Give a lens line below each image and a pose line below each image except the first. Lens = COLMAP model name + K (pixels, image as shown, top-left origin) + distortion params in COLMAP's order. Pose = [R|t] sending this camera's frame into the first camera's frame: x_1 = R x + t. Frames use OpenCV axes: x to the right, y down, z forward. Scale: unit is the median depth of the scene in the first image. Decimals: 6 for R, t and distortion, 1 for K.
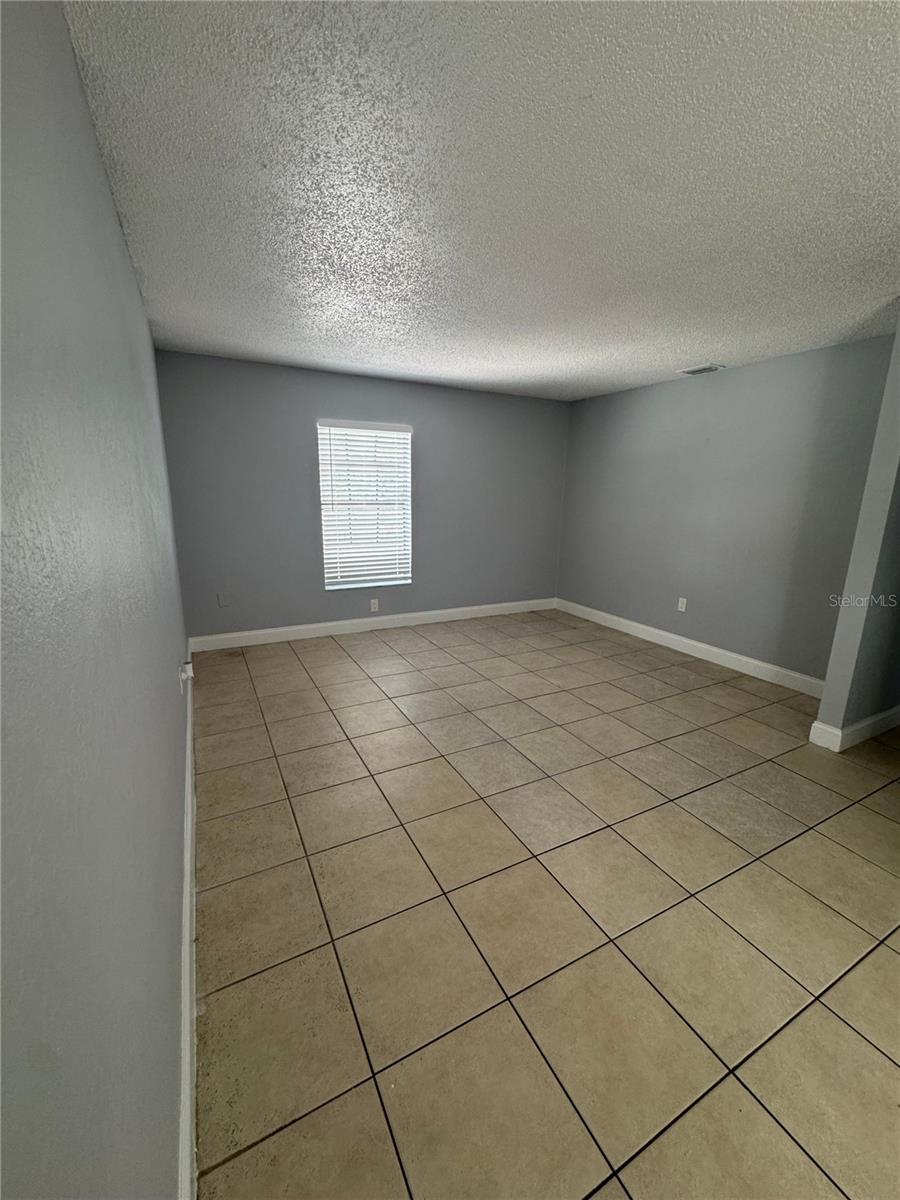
lens RADIAL K [[484.5, 0, 449.7], [0, 484.5, 600.2], [0, 0, 1]] dist [0.000879, -0.000082]
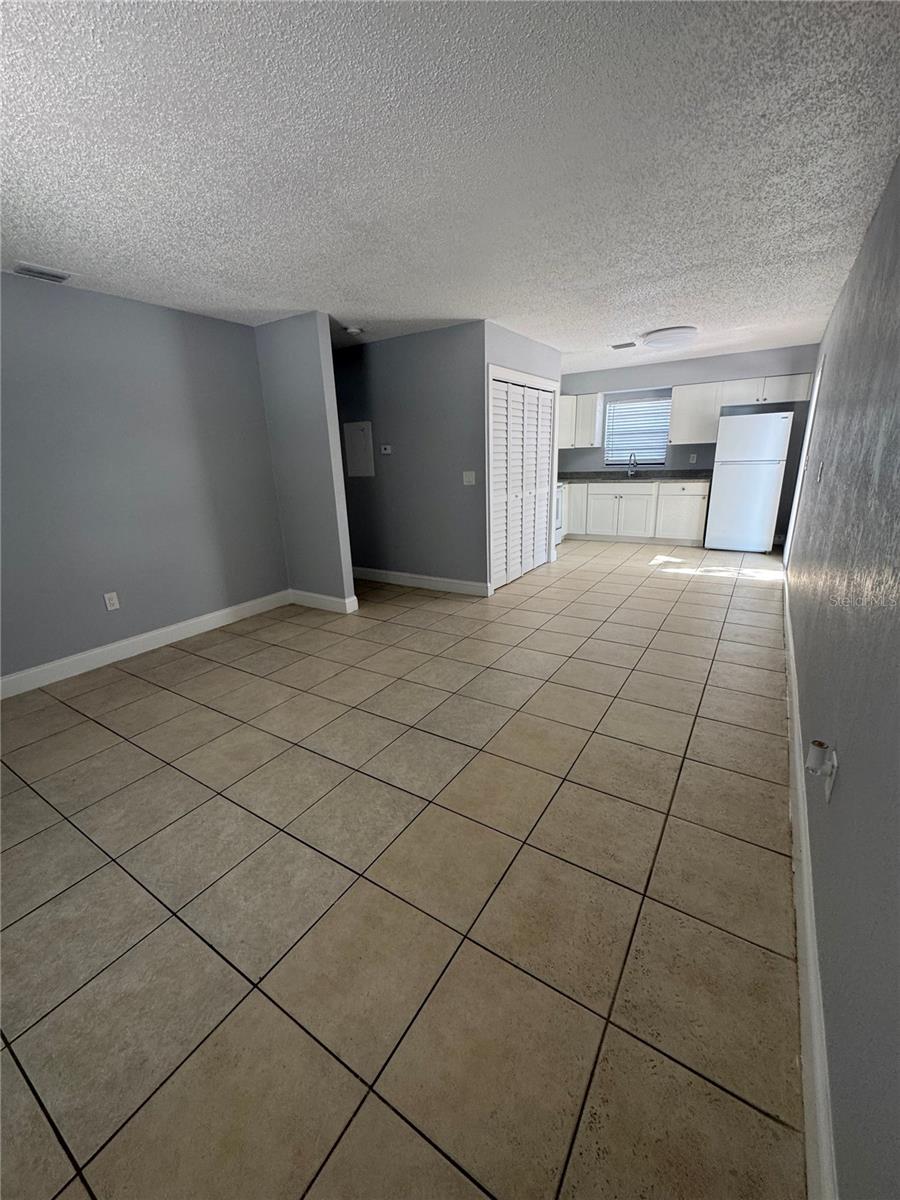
lens RADIAL K [[484.5, 0, 446.5], [0, 484.5, 599.7], [0, 0, 1]] dist [0.000879, -0.000082]
pose [[-0.491665, -0.251518, 0.833669, -0.509105], [0.224516, 0.888393, 0.400438, -0.219526], [-0.841343, 0.384053, -0.380322, 1.018640]]
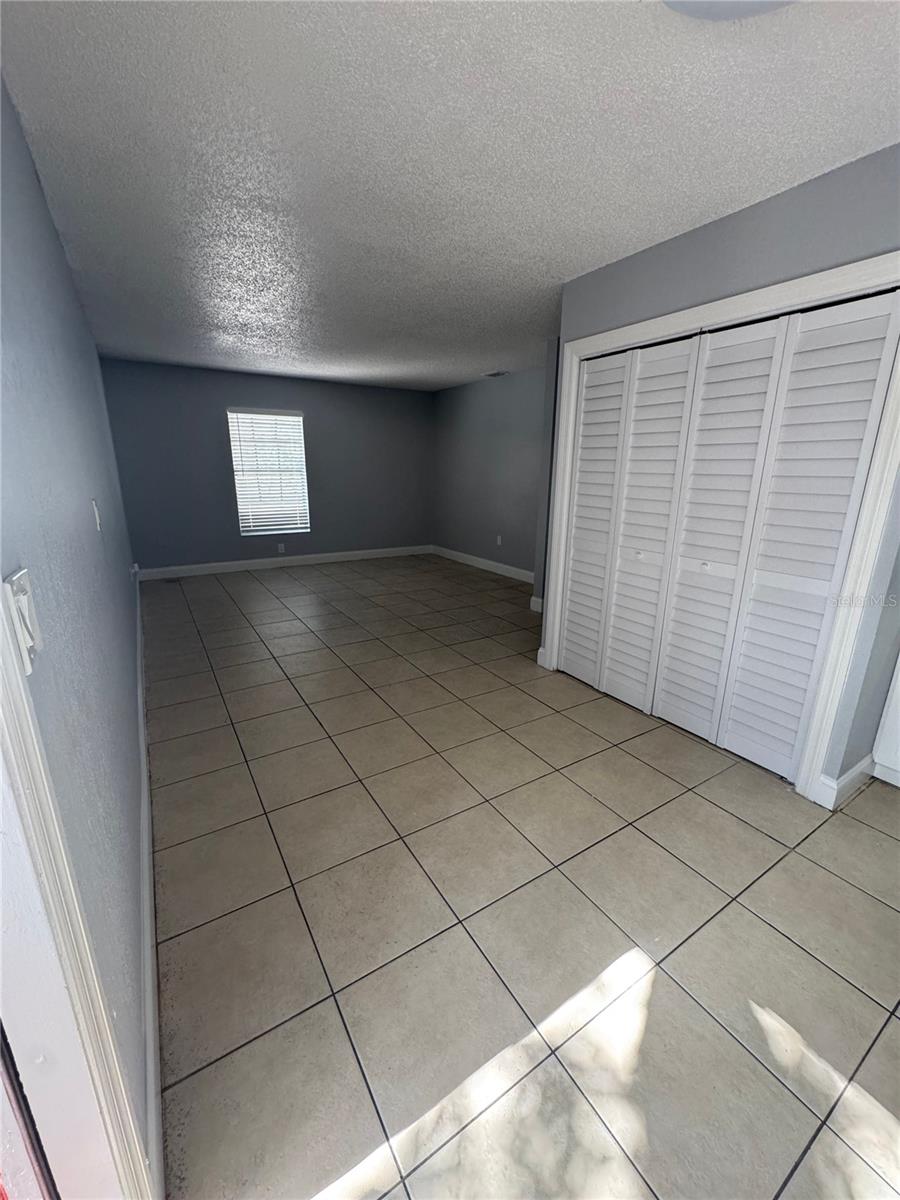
lens RADIAL K [[484.5, 0, 450.6], [0, 484.5, 602.1], [0, 0, 1]] dist [0.000879, -0.000082]
pose [[0.996870, -0.027866, 0.073981, 0.274833], [0.024496, 0.998637, 0.046083, 0.145048], [-0.075165, -0.044126, 0.996194, -0.496330]]
